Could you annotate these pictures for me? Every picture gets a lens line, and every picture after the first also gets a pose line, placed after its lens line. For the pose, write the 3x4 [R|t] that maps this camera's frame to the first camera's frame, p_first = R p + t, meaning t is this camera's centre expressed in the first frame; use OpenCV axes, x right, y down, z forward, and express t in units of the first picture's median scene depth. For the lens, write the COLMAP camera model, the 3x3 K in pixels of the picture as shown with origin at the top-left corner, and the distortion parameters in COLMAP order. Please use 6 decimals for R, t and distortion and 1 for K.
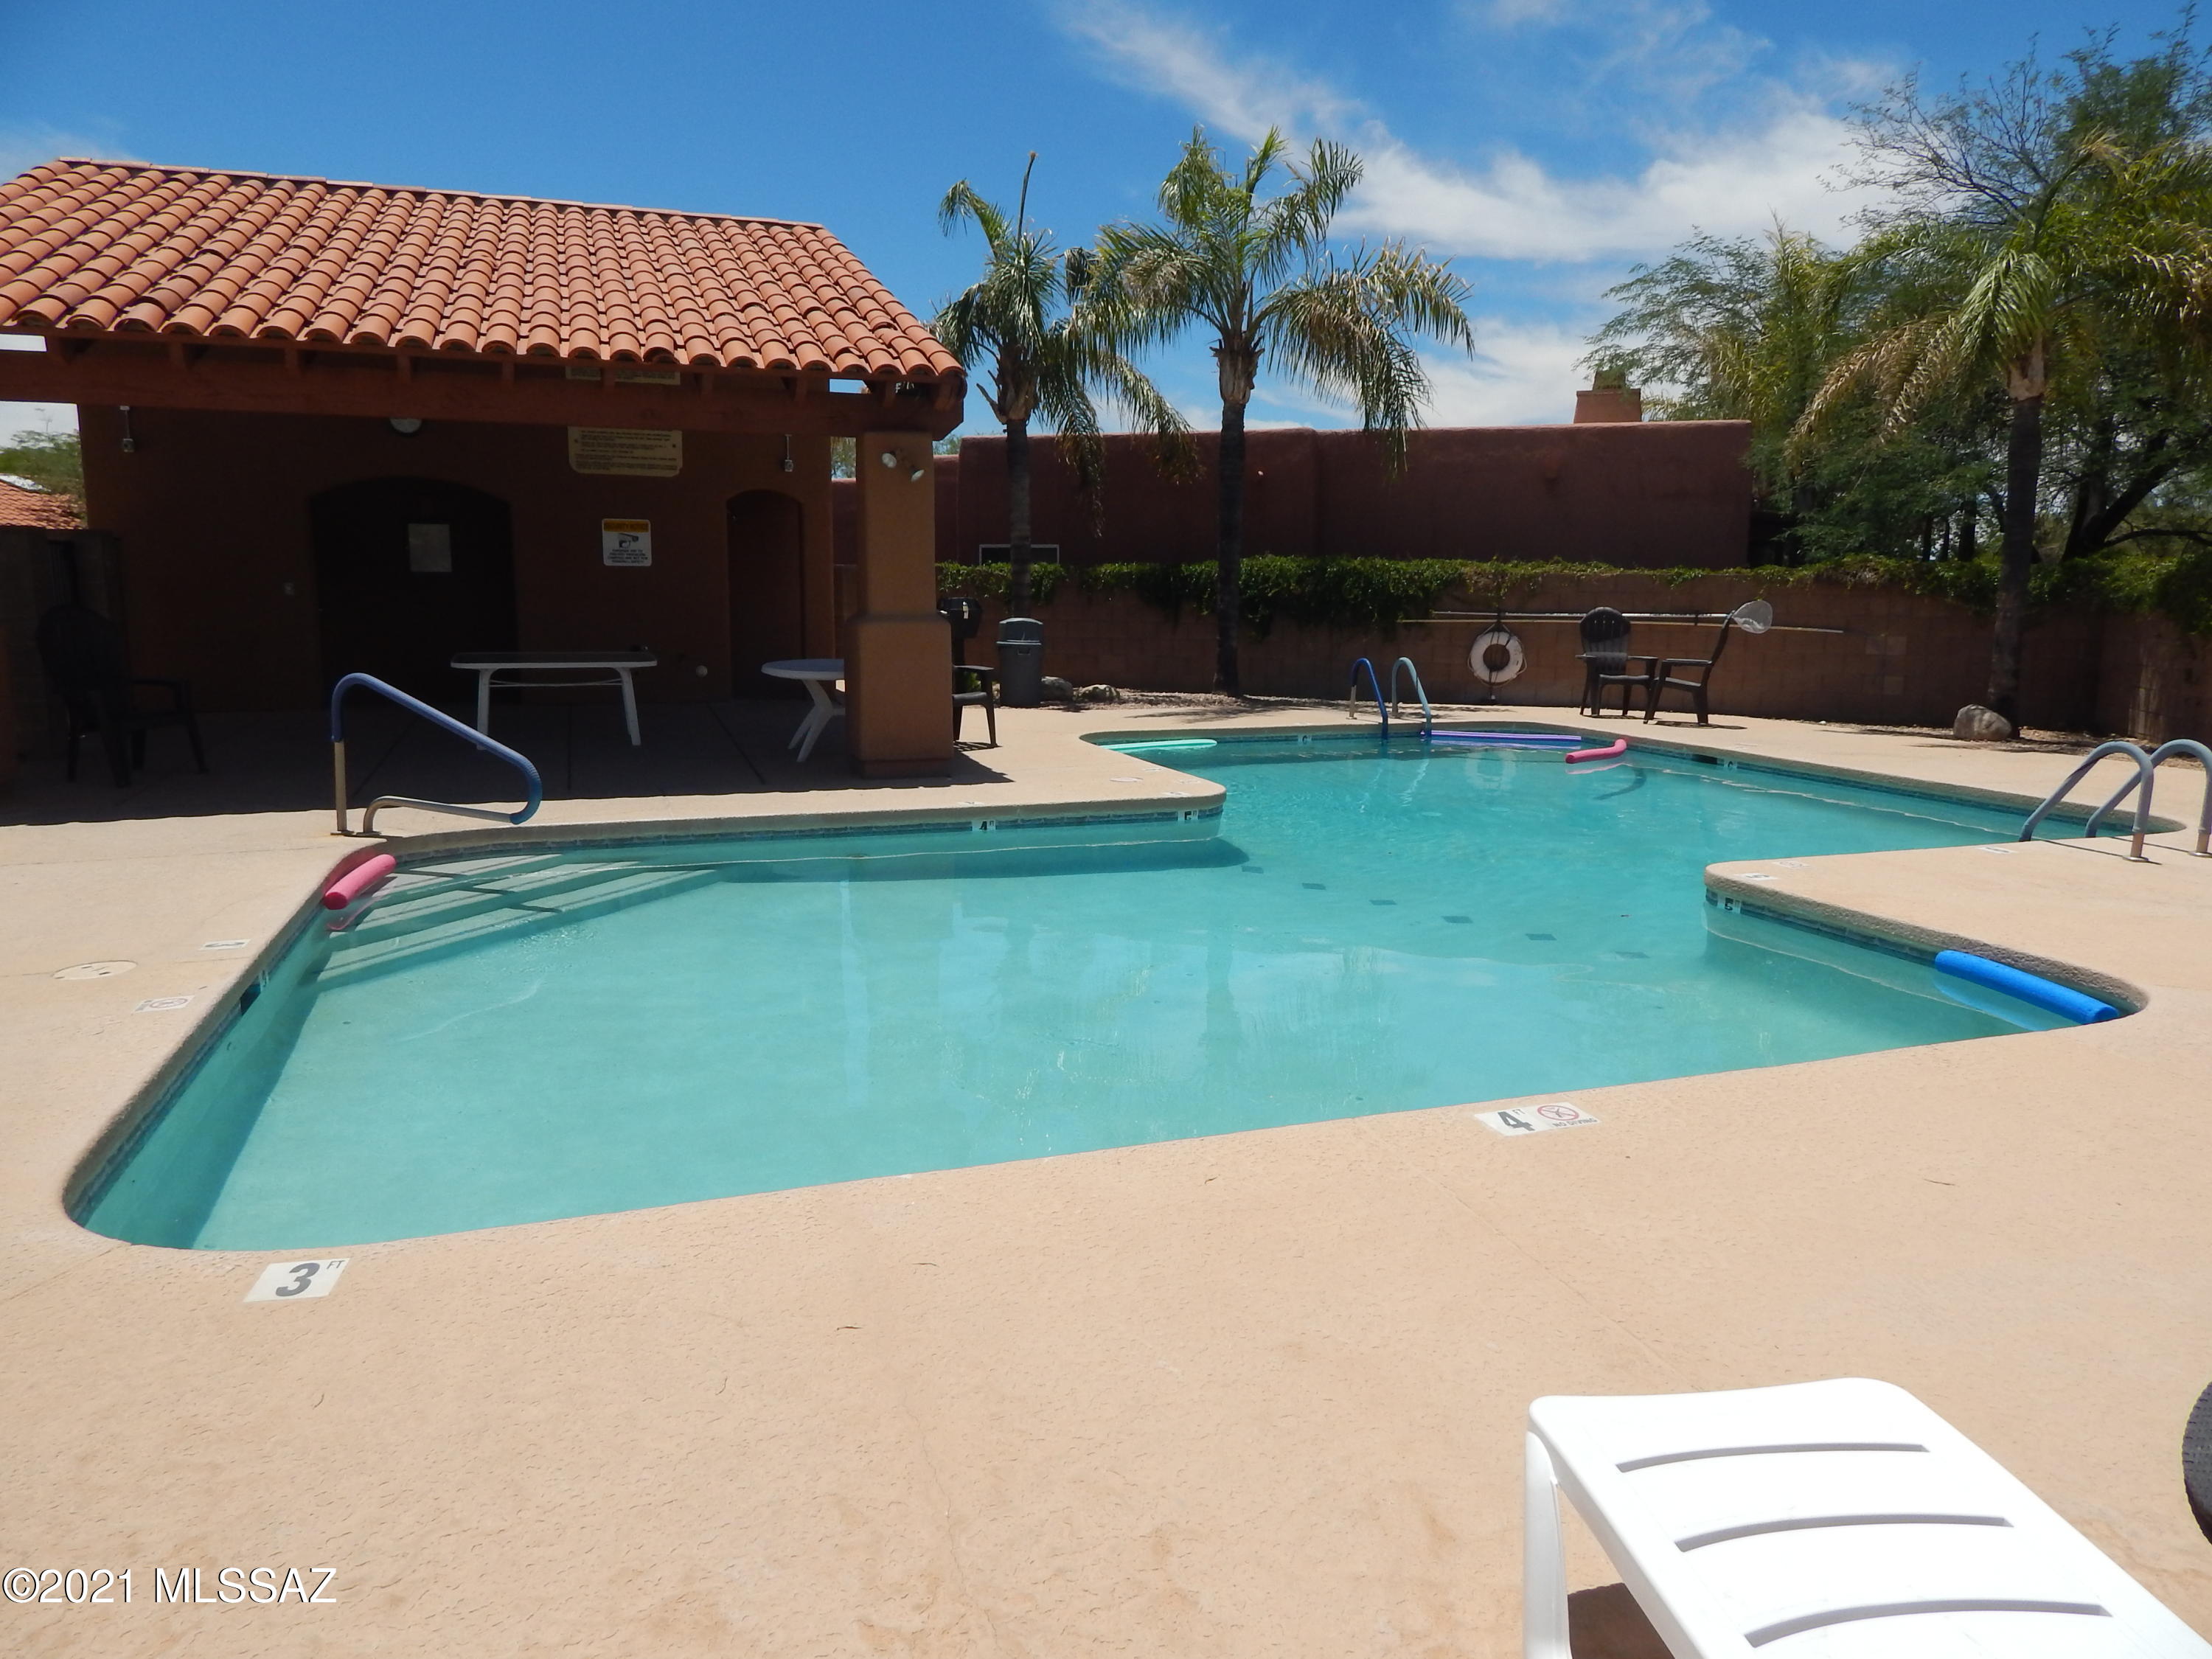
lens RADIAL K [[1469.8, 0, 1106.0], [0, 1469.8, 829.5], [0, 0, 1]] dist [0.017491, -0.007177]
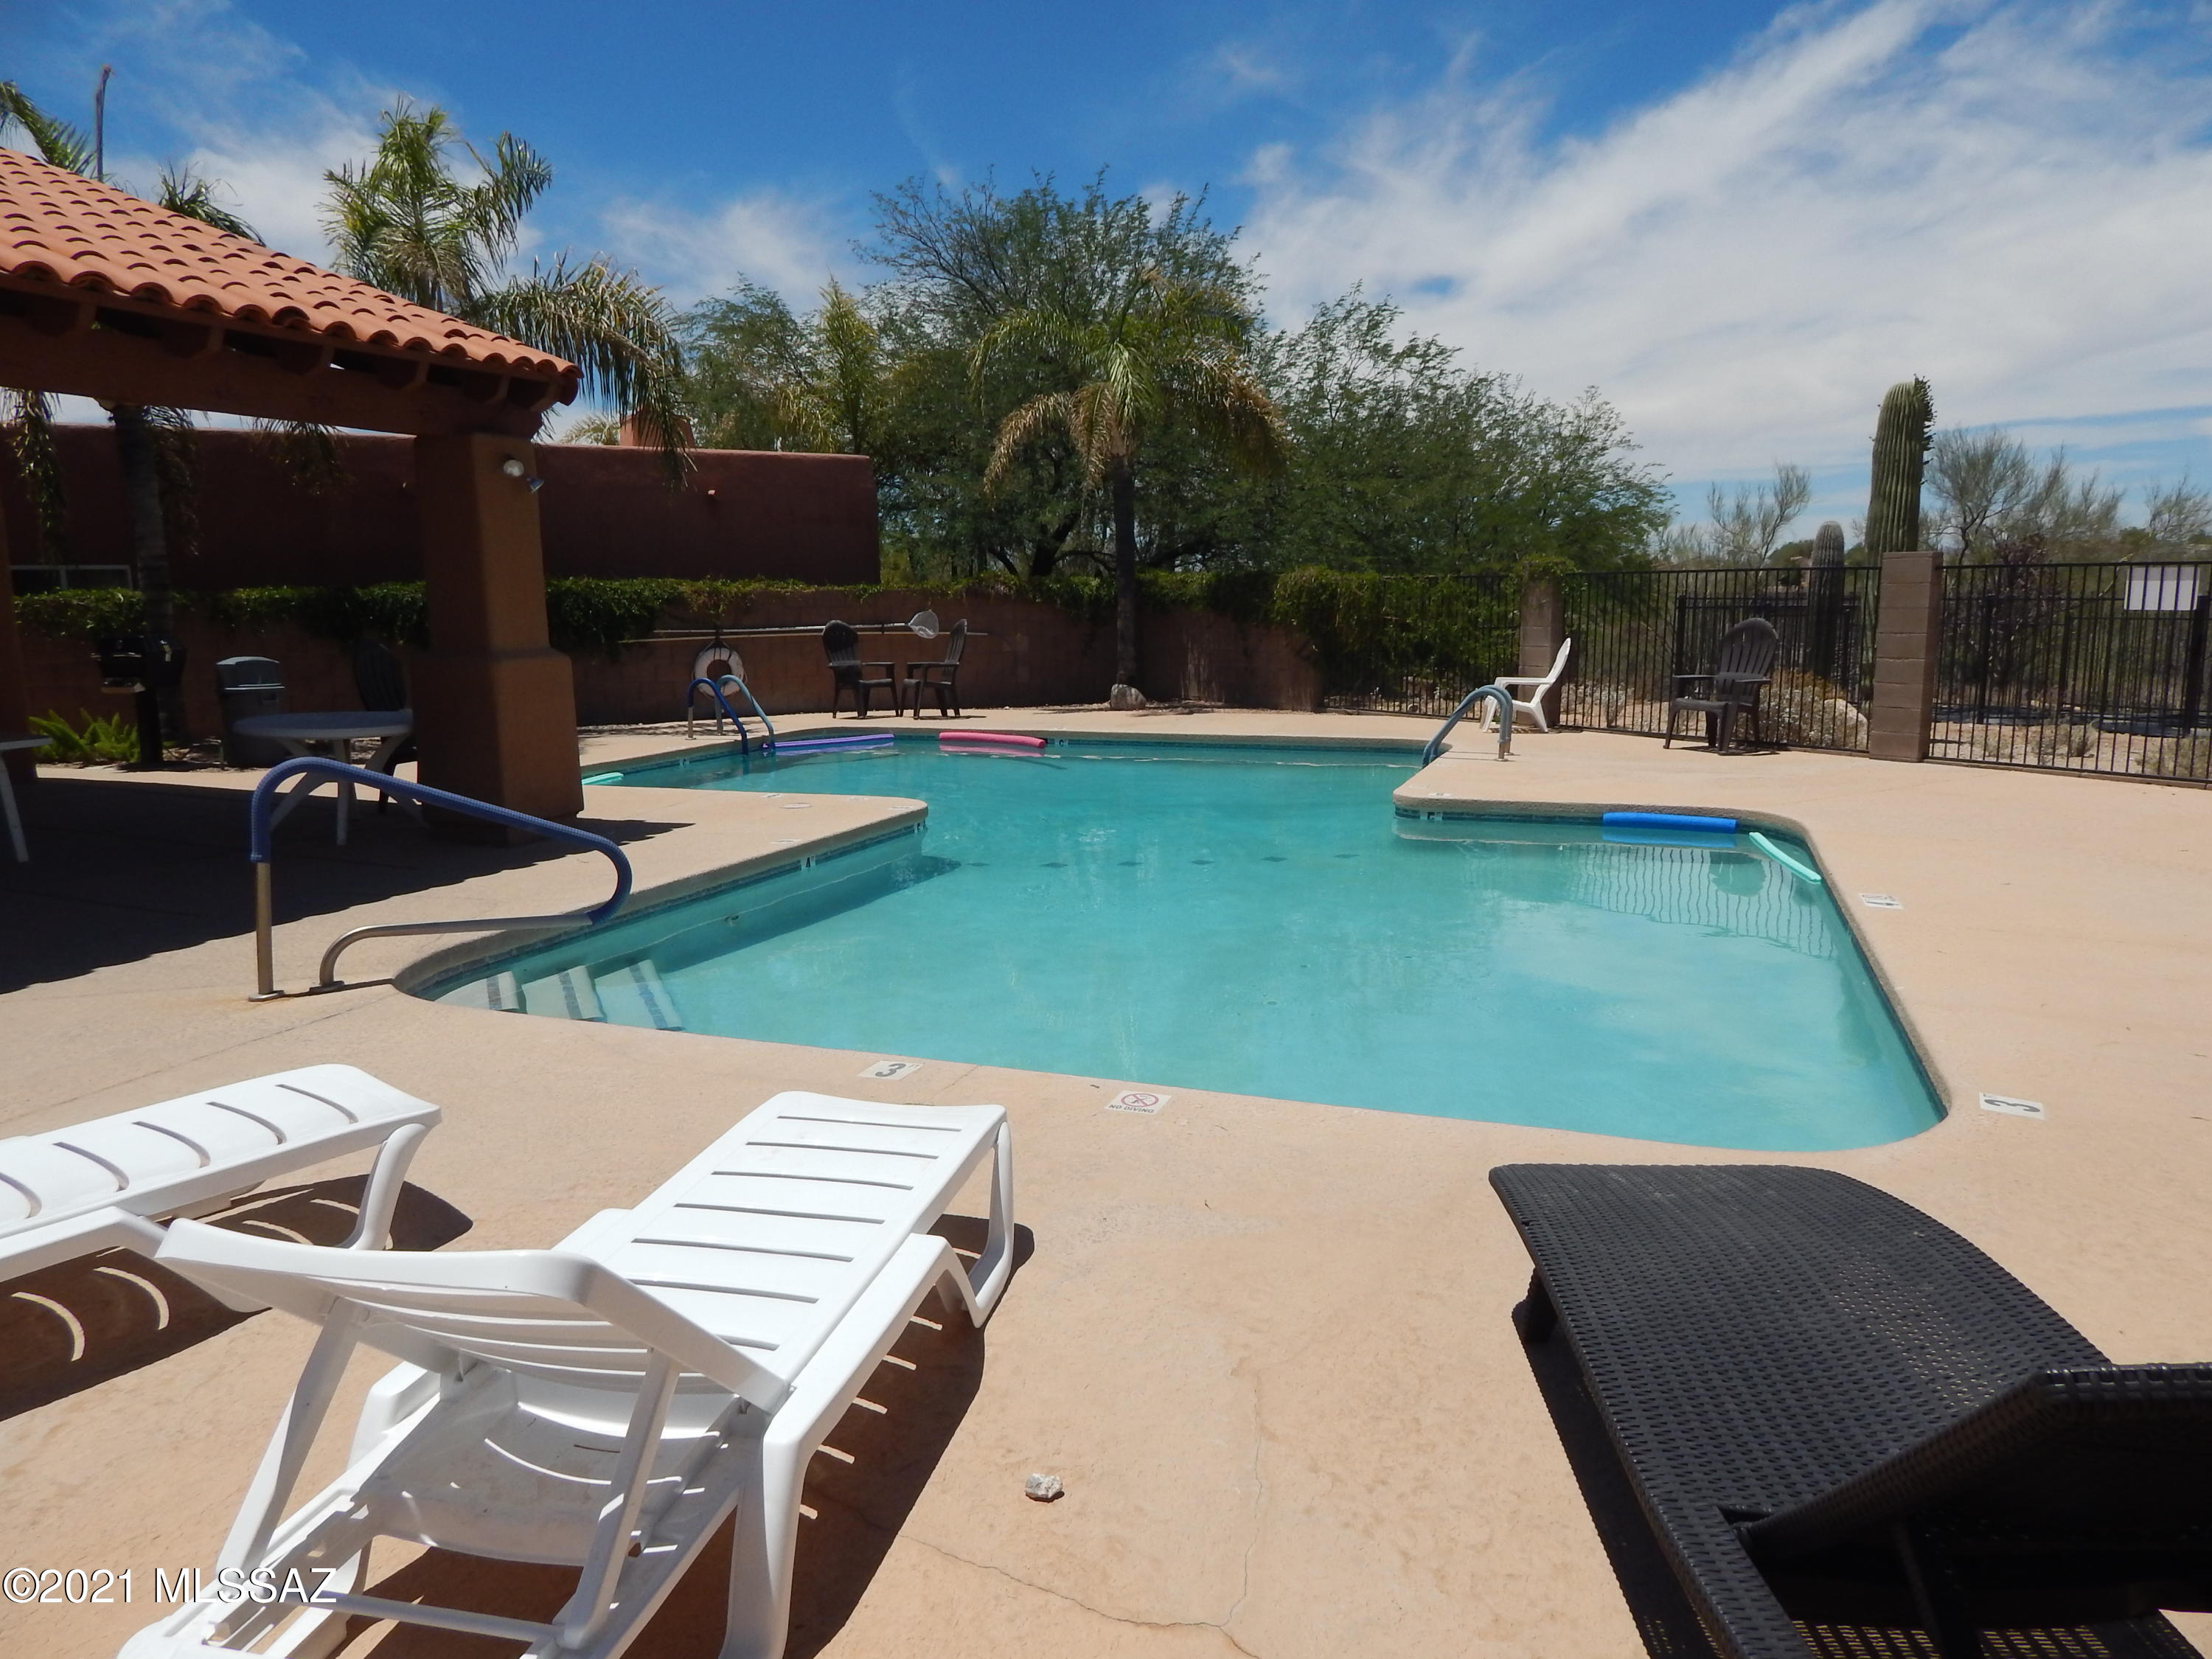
lens RADIAL K [[1445.6, 0, 1049.3], [0, 1445.6, 826.5], [0, 0, 1]] dist [0.053115, -0.036323]
pose [[0.676736, -0.138634, 0.723056, -0.346106], [0.145850, 0.987891, 0.052906, -0.030393], [-0.721635, 0.069654, 0.688761, 0.136818]]
